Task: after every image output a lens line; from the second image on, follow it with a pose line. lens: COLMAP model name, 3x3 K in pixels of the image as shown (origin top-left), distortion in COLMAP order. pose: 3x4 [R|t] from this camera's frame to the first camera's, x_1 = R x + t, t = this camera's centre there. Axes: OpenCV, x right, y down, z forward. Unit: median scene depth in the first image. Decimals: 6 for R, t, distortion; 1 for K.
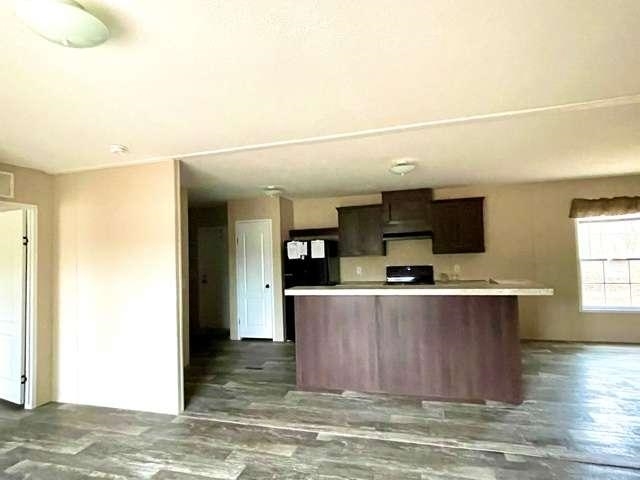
lens RADIAL K [[366.9, 0, 320.2], [0, 366.9, 238.8], [0, 0, 1]] dist [-0.007552, -0.000210]
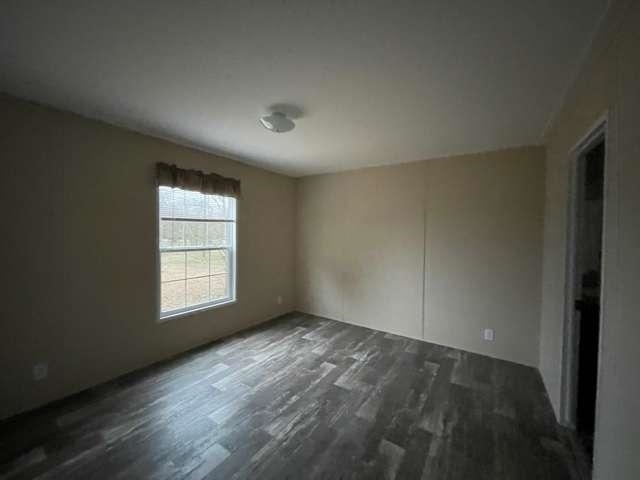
lens RADIAL K [[260.0, 0, 317.0], [0, 260.0, 237.4], [0, 0, 1]] dist [-0.006921, 0.003345]
pose [[-0.310897, 0.038896, -0.949647, 0.574212], [0.031405, 0.999037, 0.030638, 0.036585], [0.949925, -0.020298, -0.311819, 0.986754]]
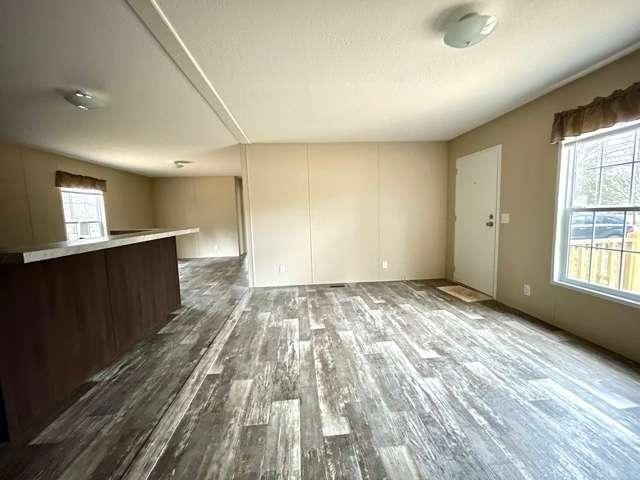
lens RADIAL K [[260.0, 0, 317.3], [0, 260.0, 240.8], [0, 0, 1]] dist [-0.006921, 0.003345]
pose [[-0.346096, -0.056023, 0.936525, -0.709657], [0.009913, 0.997941, 0.063361, 0.129908], [-0.938147, 0.031213, -0.344828, 0.923757]]
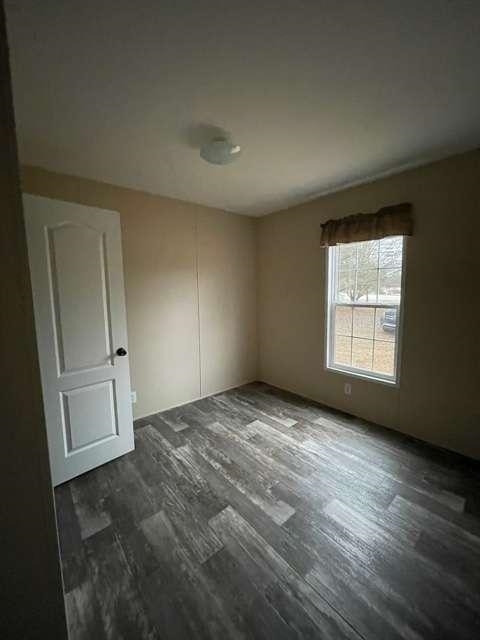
lens RADIAL K [[260.0, 0, 238.7], [0, 260.0, 318.1], [0, 0, 1]] dist [-0.006921, 0.003345]
pose [[-0.825753, -0.018930, 0.563713, -0.498914], [0.020433, 0.997777, 0.063438, 0.082366], [-0.563661, 0.063903, -0.823531, 1.191401]]
